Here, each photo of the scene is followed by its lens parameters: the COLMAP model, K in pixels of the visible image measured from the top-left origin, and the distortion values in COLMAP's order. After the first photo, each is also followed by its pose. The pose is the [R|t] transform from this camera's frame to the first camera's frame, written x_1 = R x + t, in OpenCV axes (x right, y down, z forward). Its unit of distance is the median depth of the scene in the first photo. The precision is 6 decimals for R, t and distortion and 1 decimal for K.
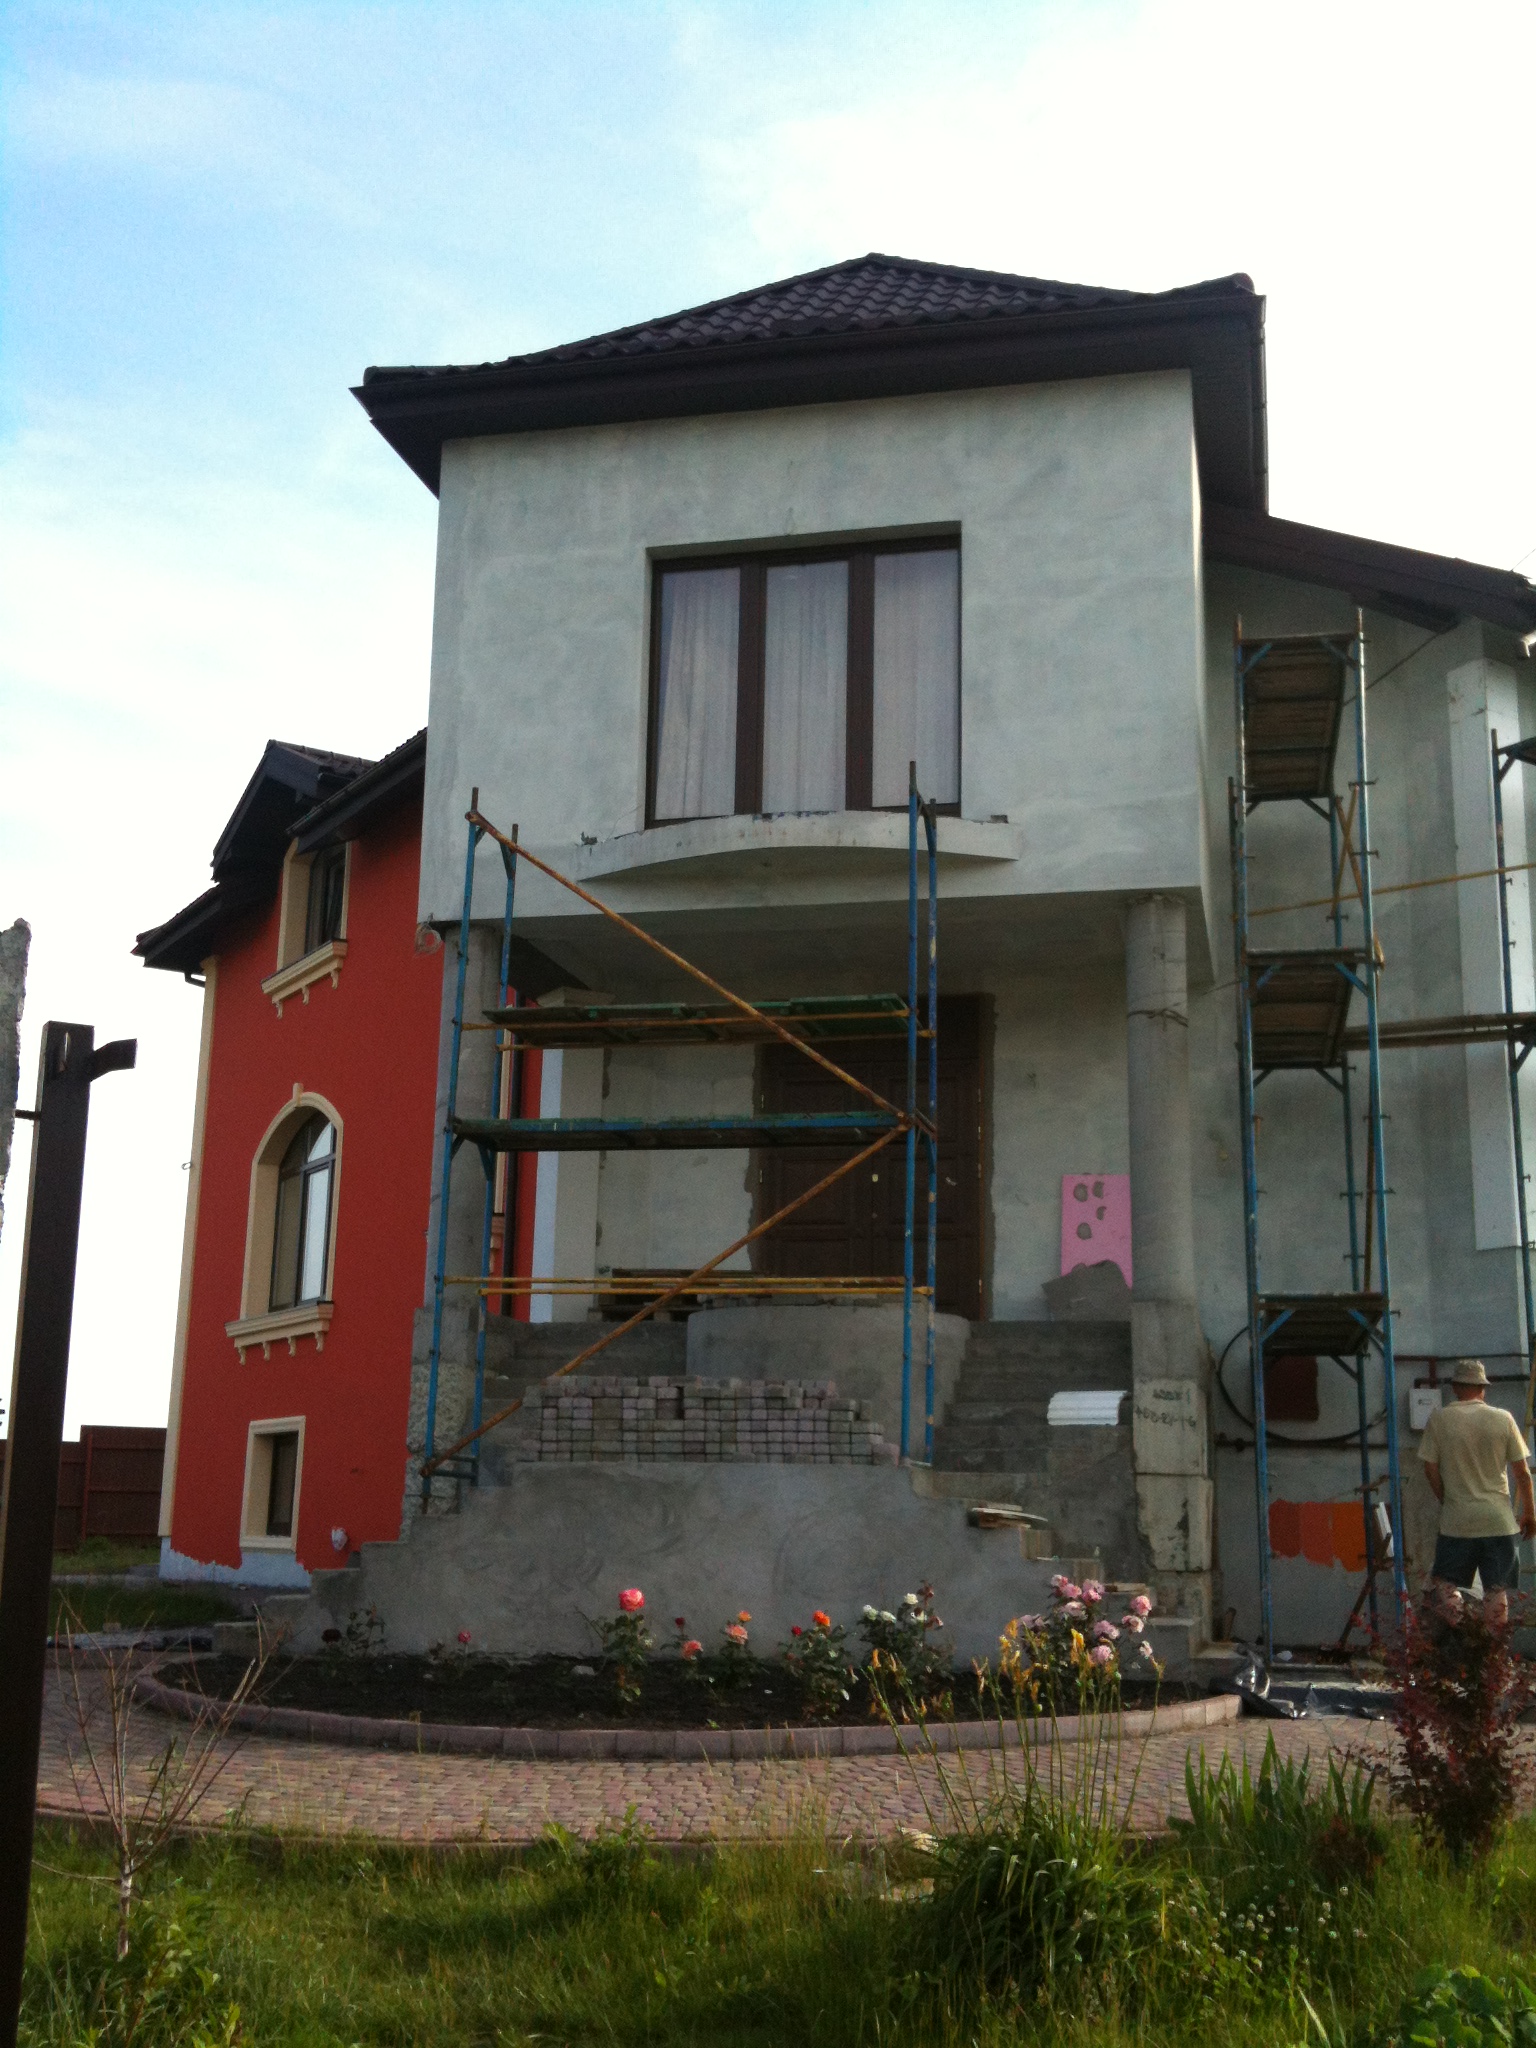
lens RADIAL K [[2124.4, 0, 768.0], [0, 2124.4, 1024.0], [0, 0, 1]] dist [0.108618, -0.304802]
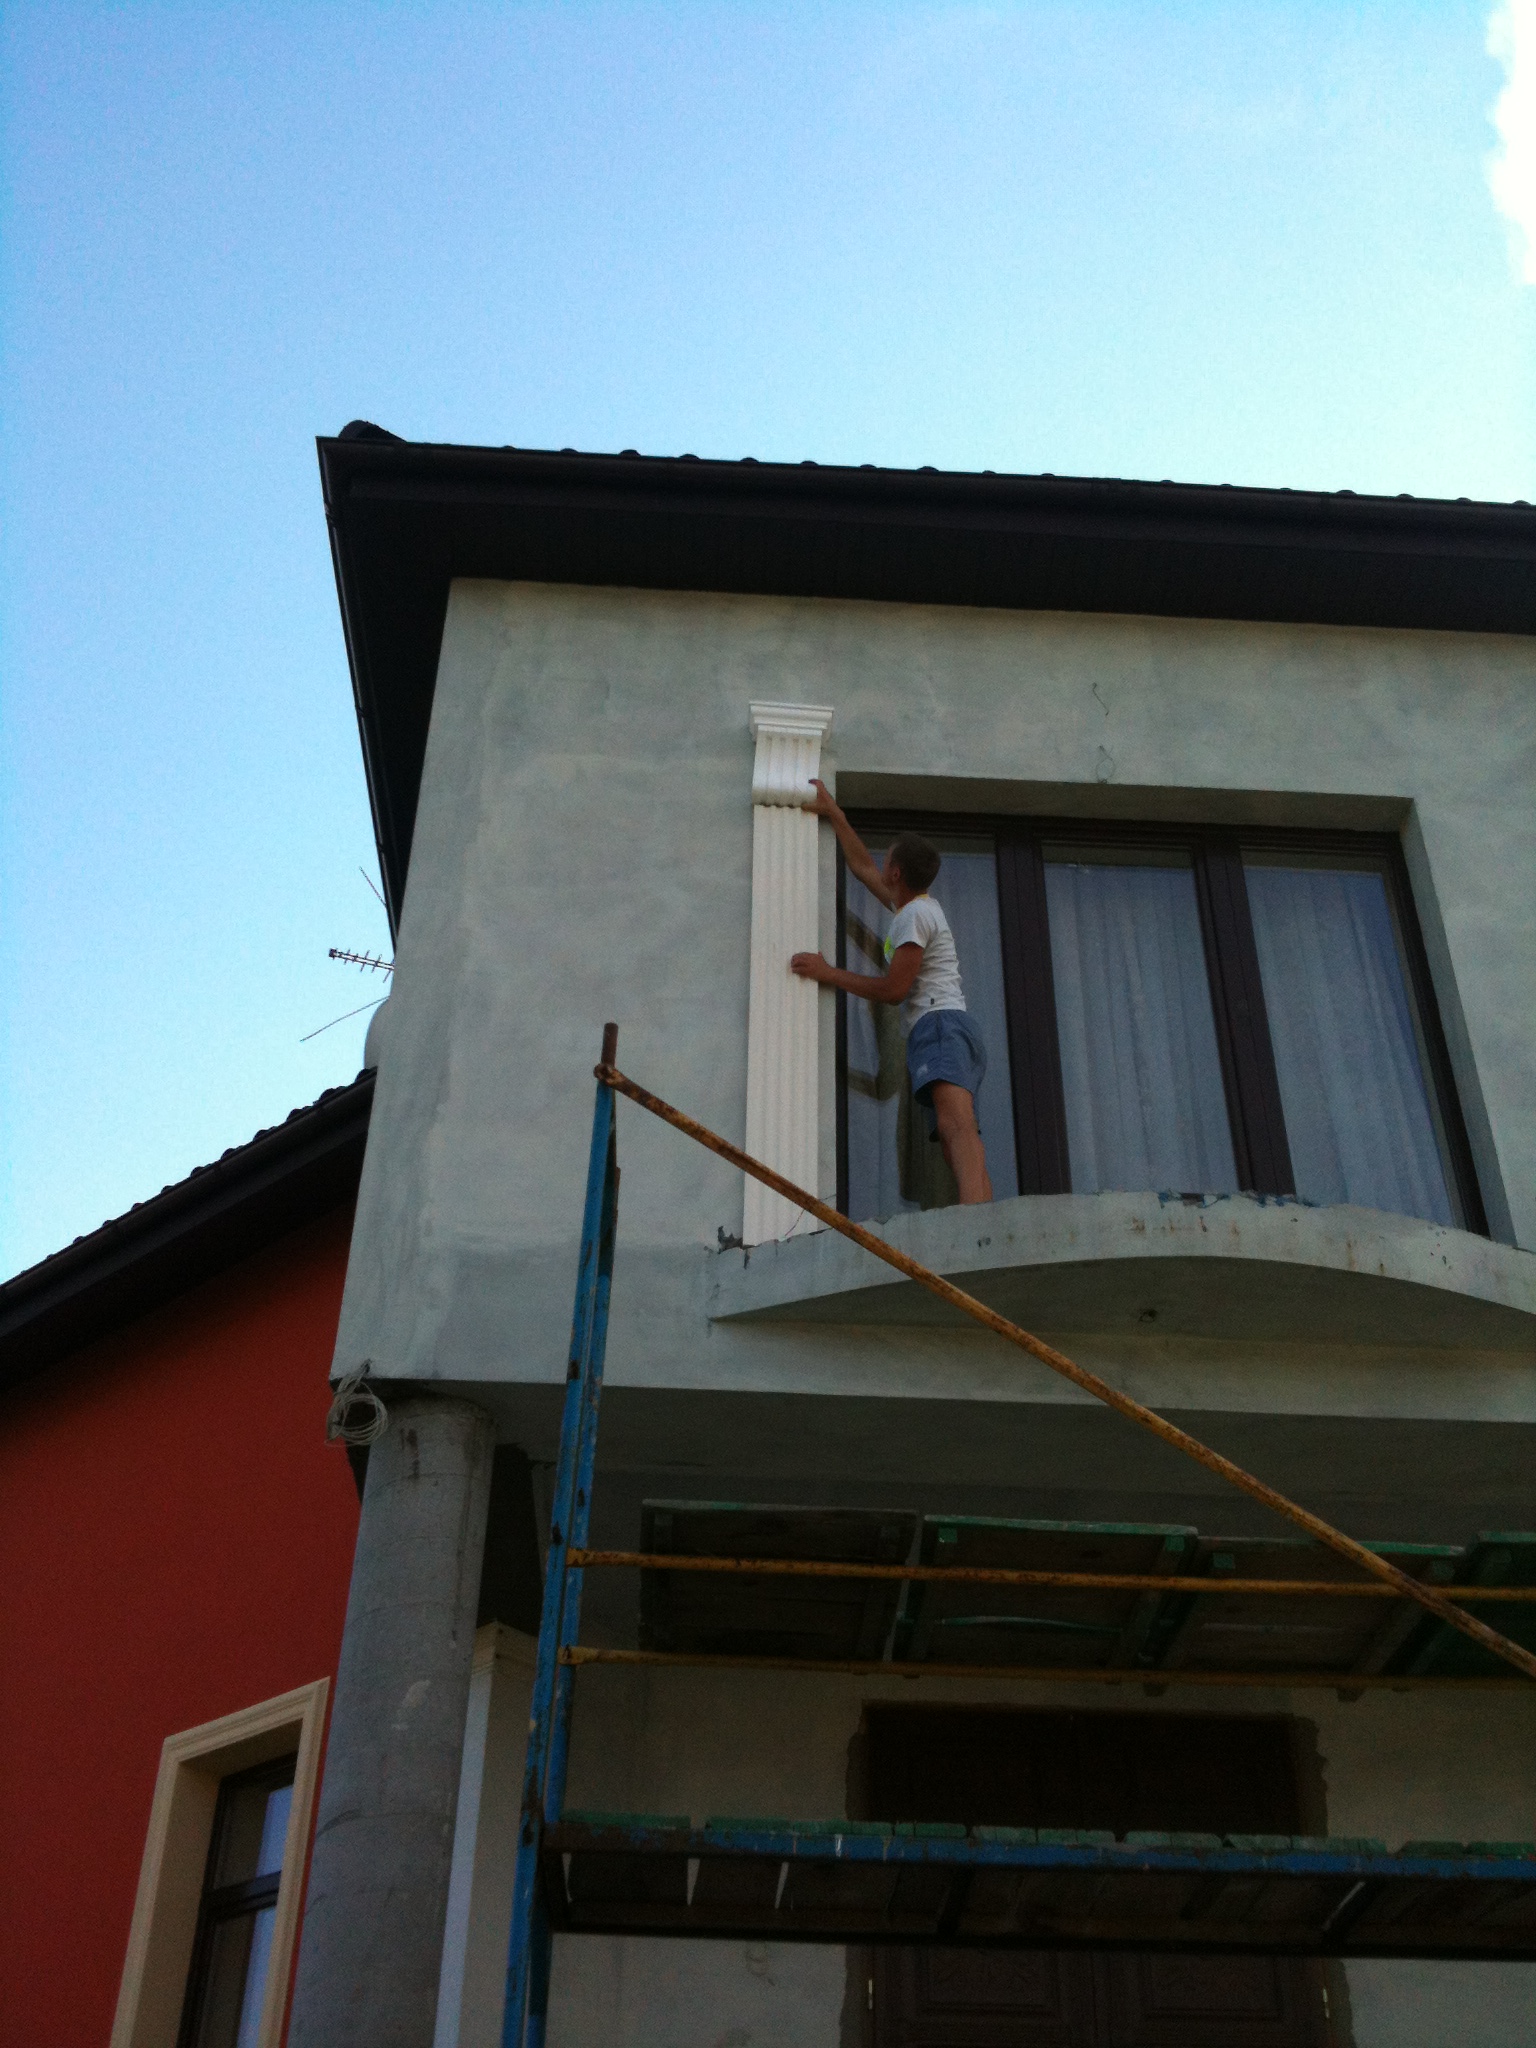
lens RADIAL K [[2124.4, 0, 768.0], [0, 2124.4, 1024.0], [0, 0, 1]] dist [0.108618, -0.304802]
pose [[0.959809, 0.165074, 0.226973, -0.190302], [-0.057355, 0.907034, -0.417132, 0.065240], [-0.274730, 0.387349, 0.880048, 0.558381]]
